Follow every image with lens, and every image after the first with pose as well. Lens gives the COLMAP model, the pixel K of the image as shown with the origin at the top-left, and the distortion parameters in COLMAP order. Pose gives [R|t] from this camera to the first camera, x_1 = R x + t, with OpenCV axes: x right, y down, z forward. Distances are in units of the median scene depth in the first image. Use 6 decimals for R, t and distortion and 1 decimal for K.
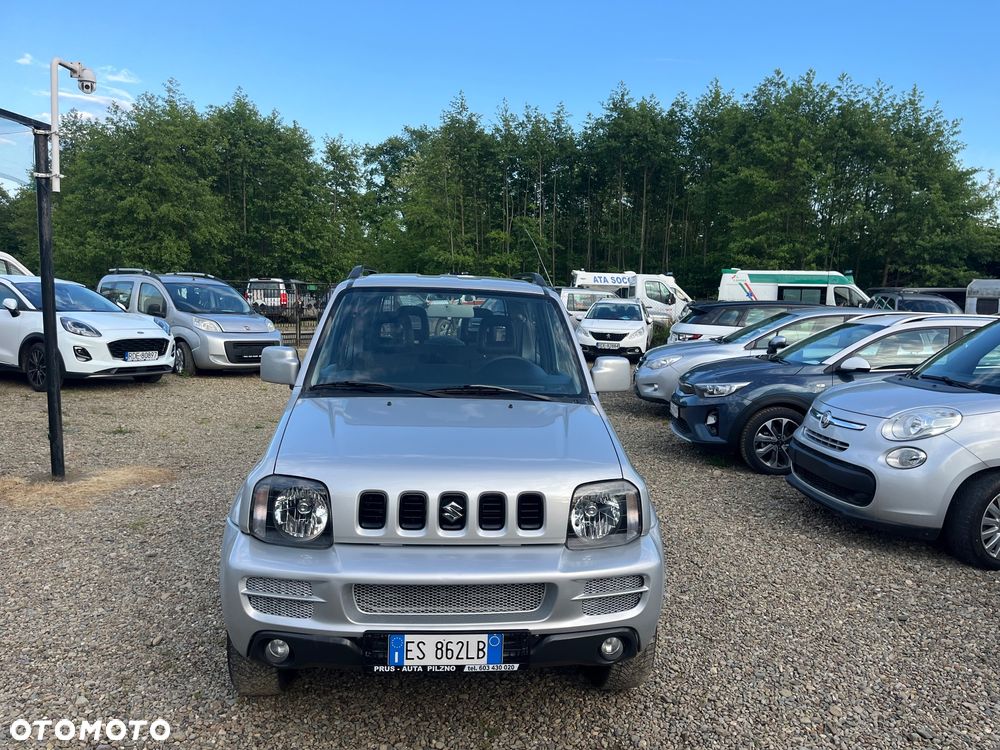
lens RADIAL K [[760.4, 0, 505.4], [0, 760.4, 375.1], [0, 0, 1]] dist [0.082666, -0.114409]
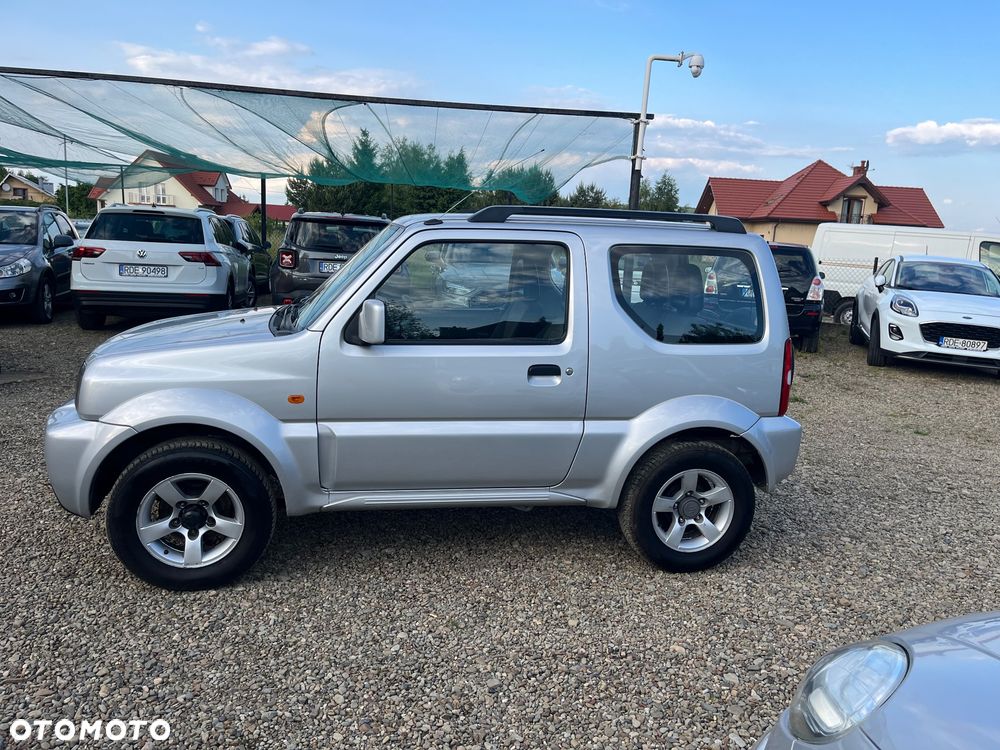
lens RADIAL K [[760.4, 0, 499.7], [0, 760.4, 373.7], [0, 0, 1]] dist [0.082666, -0.114409]
pose [[0.097831, 0.150710, -0.983725, 0.317719], [-0.156117, 0.978553, 0.134392, -0.024866], [0.982882, 0.140429, 0.119261, 0.340470]]
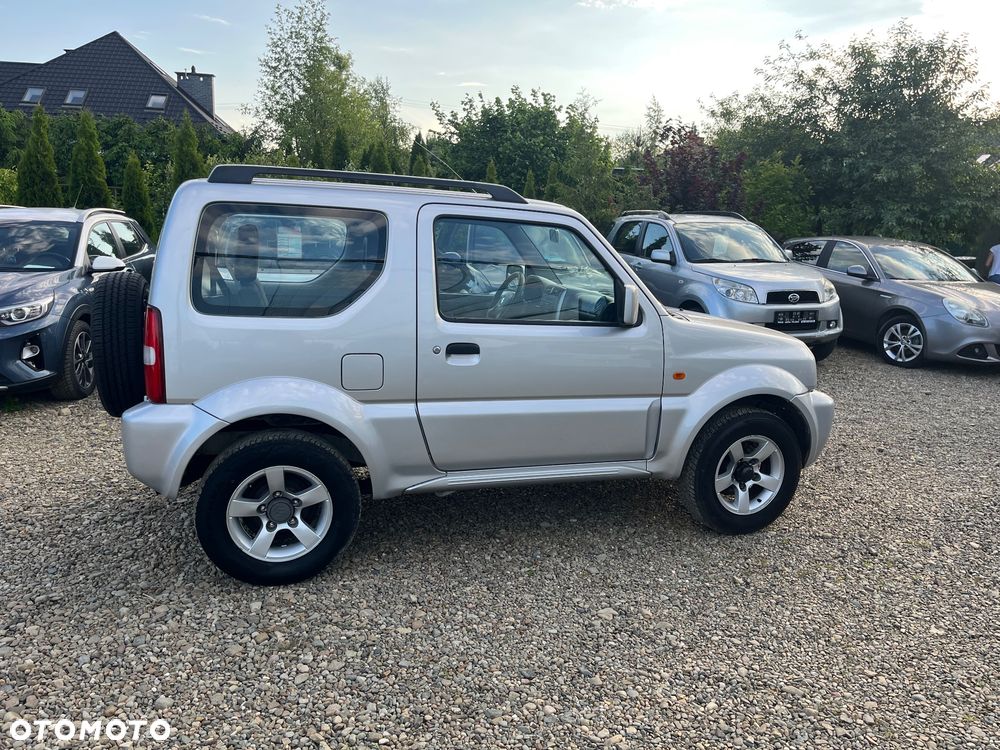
lens RADIAL K [[760.4, 0, 506.3], [0, 760.4, 372.2], [0, 0, 1]] dist [0.082666, -0.114409]
pose [[-0.221915, -0.224871, 0.948782, -0.368581], [0.056999, 0.968388, 0.242850, -0.053122], [-0.973399, 0.107971, -0.202082, 0.425093]]
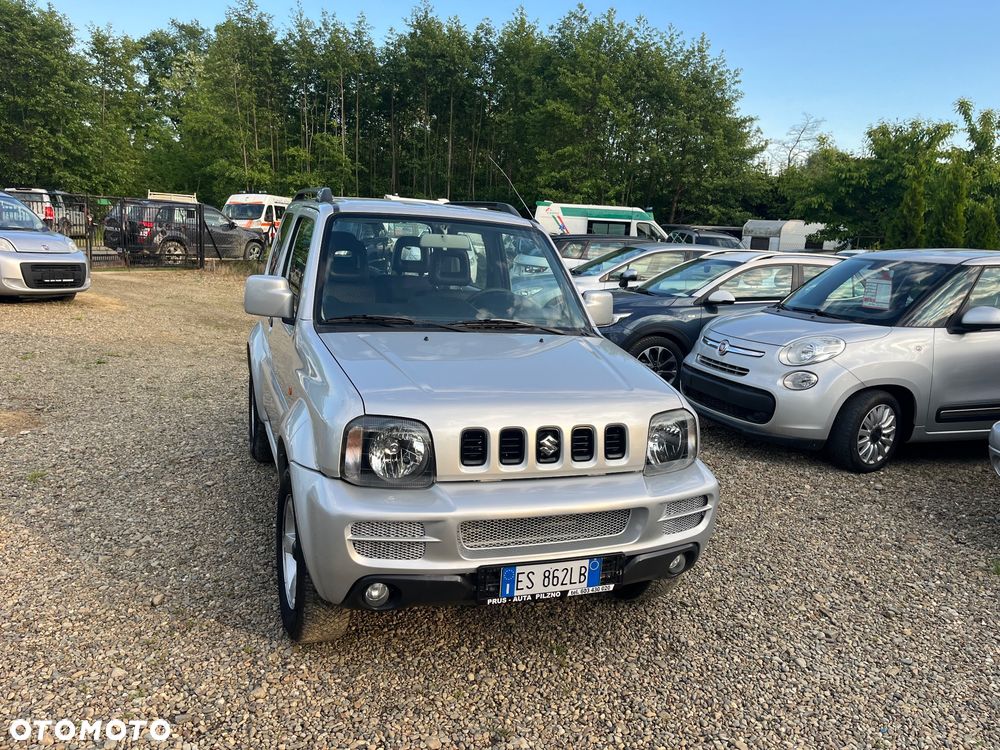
lens RADIAL K [[760.4, 0, 506.7], [0, 760.4, 375.0], [0, 0, 1]] dist [0.082666, -0.114409]
pose [[0.961431, -0.020877, 0.274253, -0.086184], [-0.004944, 0.995642, 0.093123, -0.001878], [-0.275002, -0.090887, 0.957138, 0.011630]]
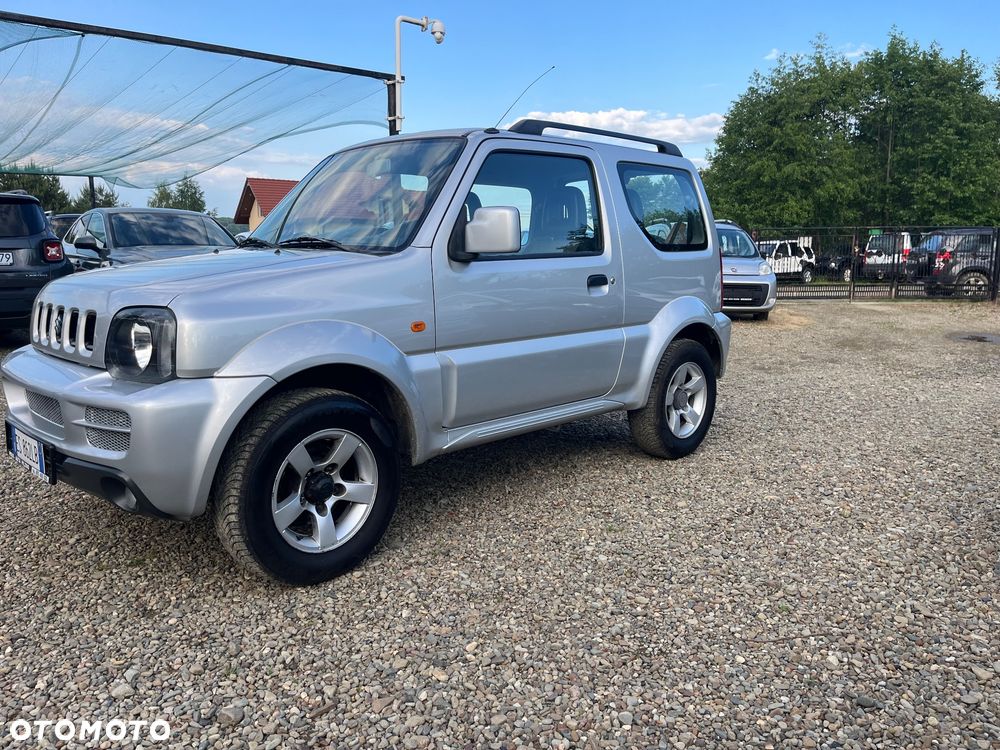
lens RADIAL K [[760.4, 0, 505.6], [0, 760.4, 373.2], [0, 0, 1]] dist [0.082666, -0.114409]
pose [[0.647214, 0.086199, -0.757419, 0.239868], [-0.062851, 0.996237, 0.059671, 0.031167], [0.759713, 0.008985, 0.650197, 0.168880]]
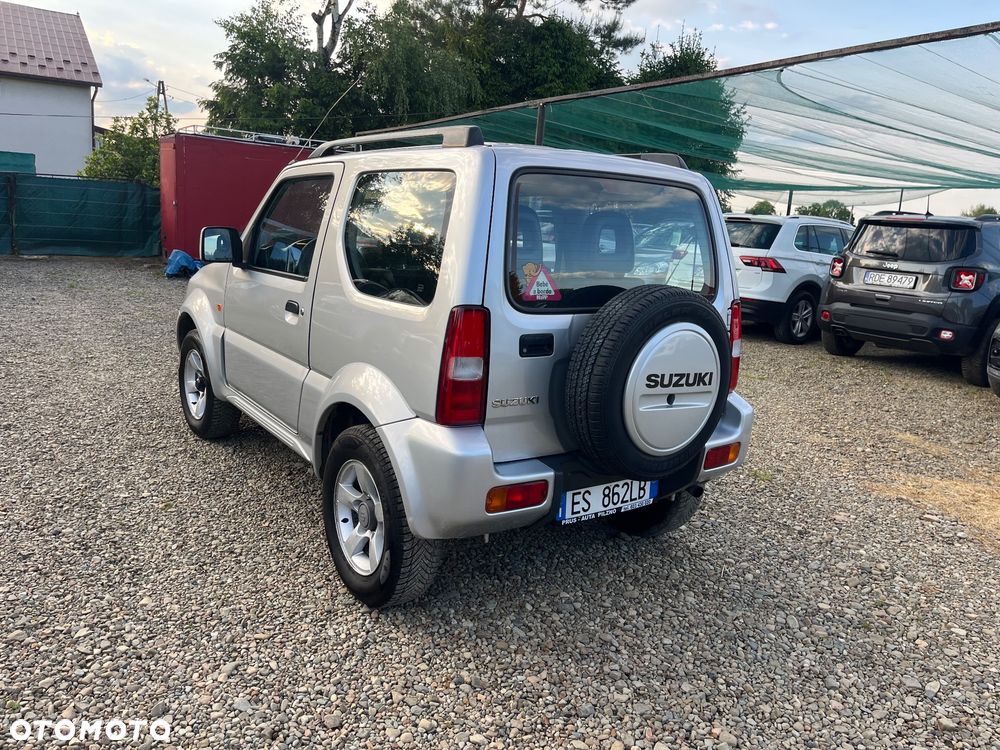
lens RADIAL K [[760.4, 0, 499.1], [0, 760.4, 372.6], [0, 0, 1]] dist [0.082666, -0.114409]
pose [[-0.855513, 0.013986, -0.517593, 0.114269], [-0.148493, 0.951017, 0.271138, -0.054462], [0.496032, 0.308821, -0.811530, 0.667654]]
